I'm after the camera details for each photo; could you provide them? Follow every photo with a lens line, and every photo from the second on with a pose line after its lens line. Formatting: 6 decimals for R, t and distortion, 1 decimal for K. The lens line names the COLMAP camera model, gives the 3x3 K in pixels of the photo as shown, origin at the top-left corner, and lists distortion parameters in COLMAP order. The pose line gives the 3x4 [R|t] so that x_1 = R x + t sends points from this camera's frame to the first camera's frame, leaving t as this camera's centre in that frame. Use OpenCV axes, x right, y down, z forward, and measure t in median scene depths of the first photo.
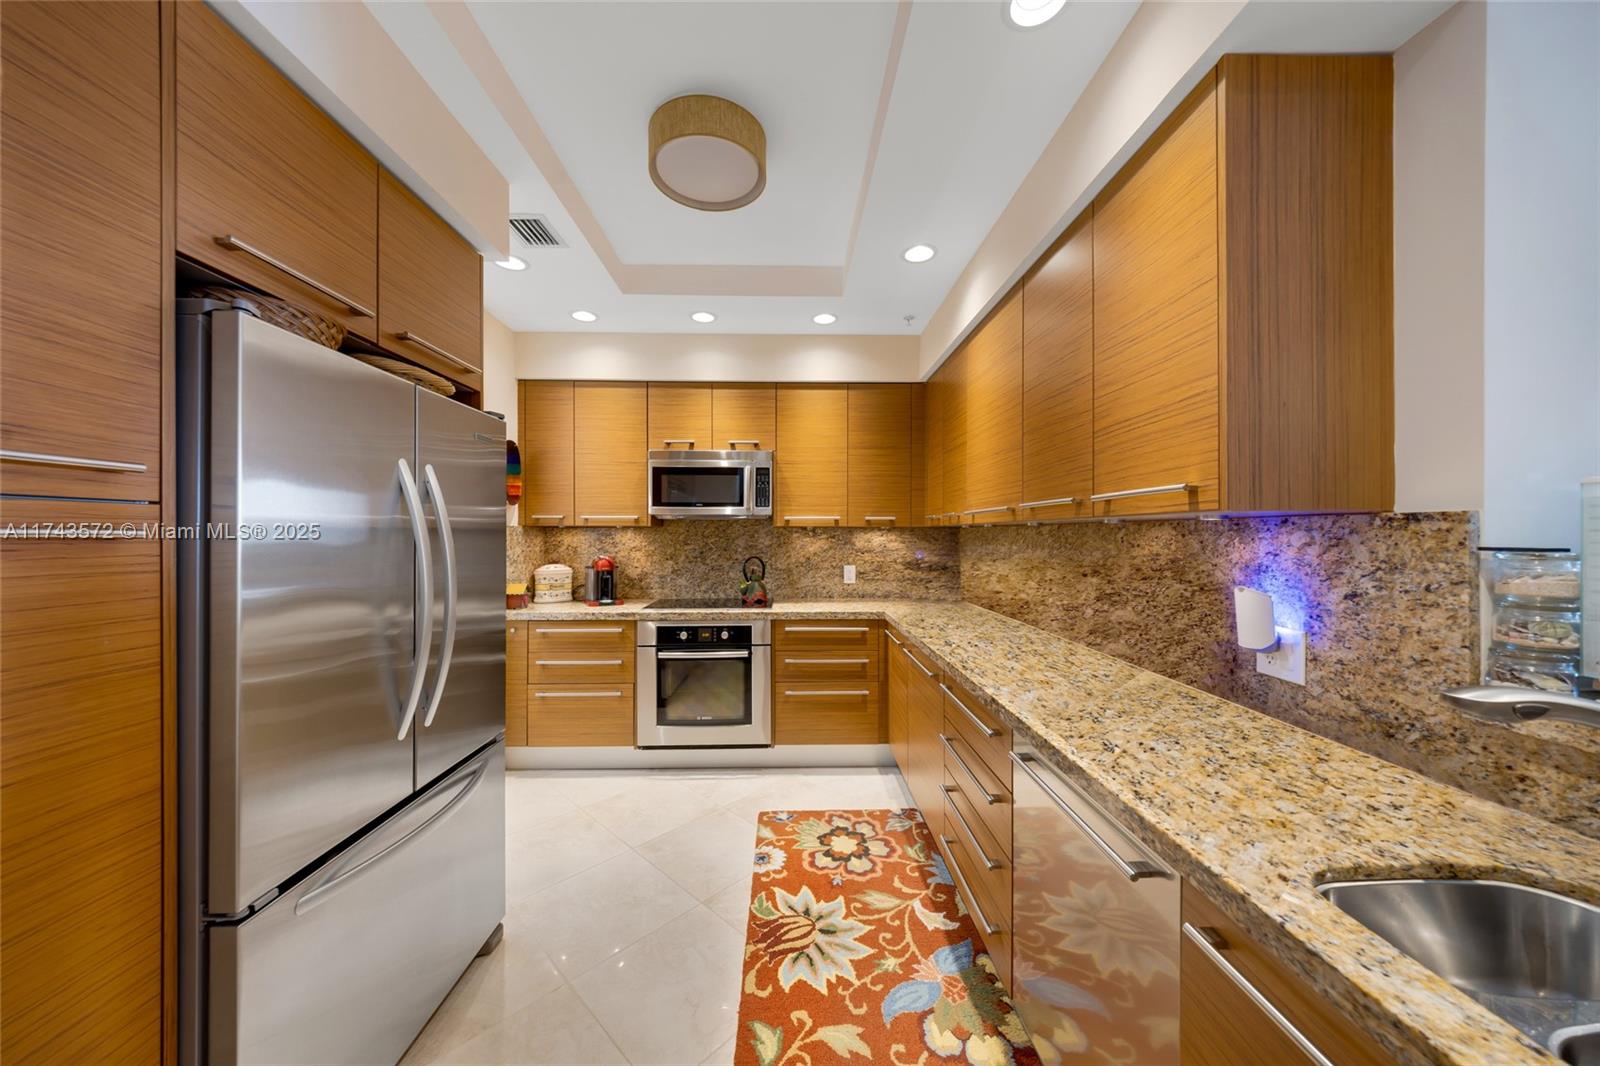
lens RADIAL K [[552.0, 0, 804.3], [0, 552.0, 530.6], [0, 0, 1]] dist [-0.000344, -0.000011]
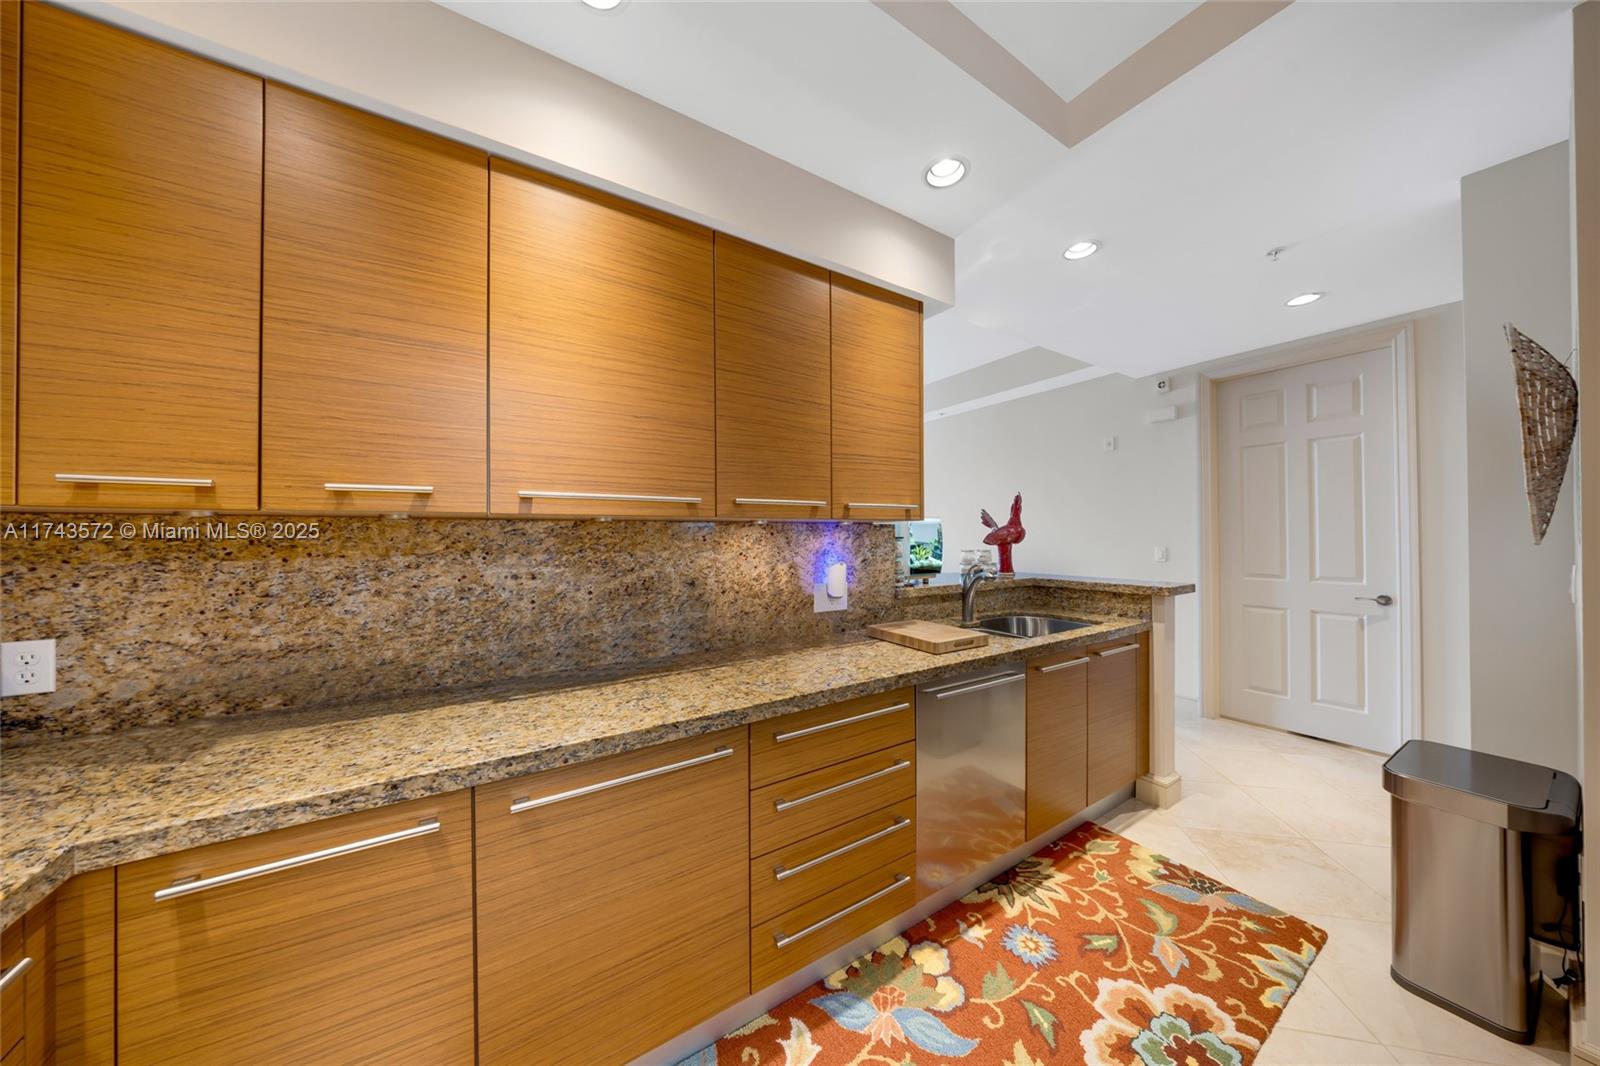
lens RADIAL K [[485.0, 0, 811.4], [0, 485.0, 529.2], [0, 0, 1]] dist [-0.001101, 0.000120]
pose [[-0.503096, 0.010480, 0.864167, -0.432536], [0.005898, 0.999945, -0.008693, 0.007472], [-0.864211, 0.000723, -0.503130, 1.634984]]
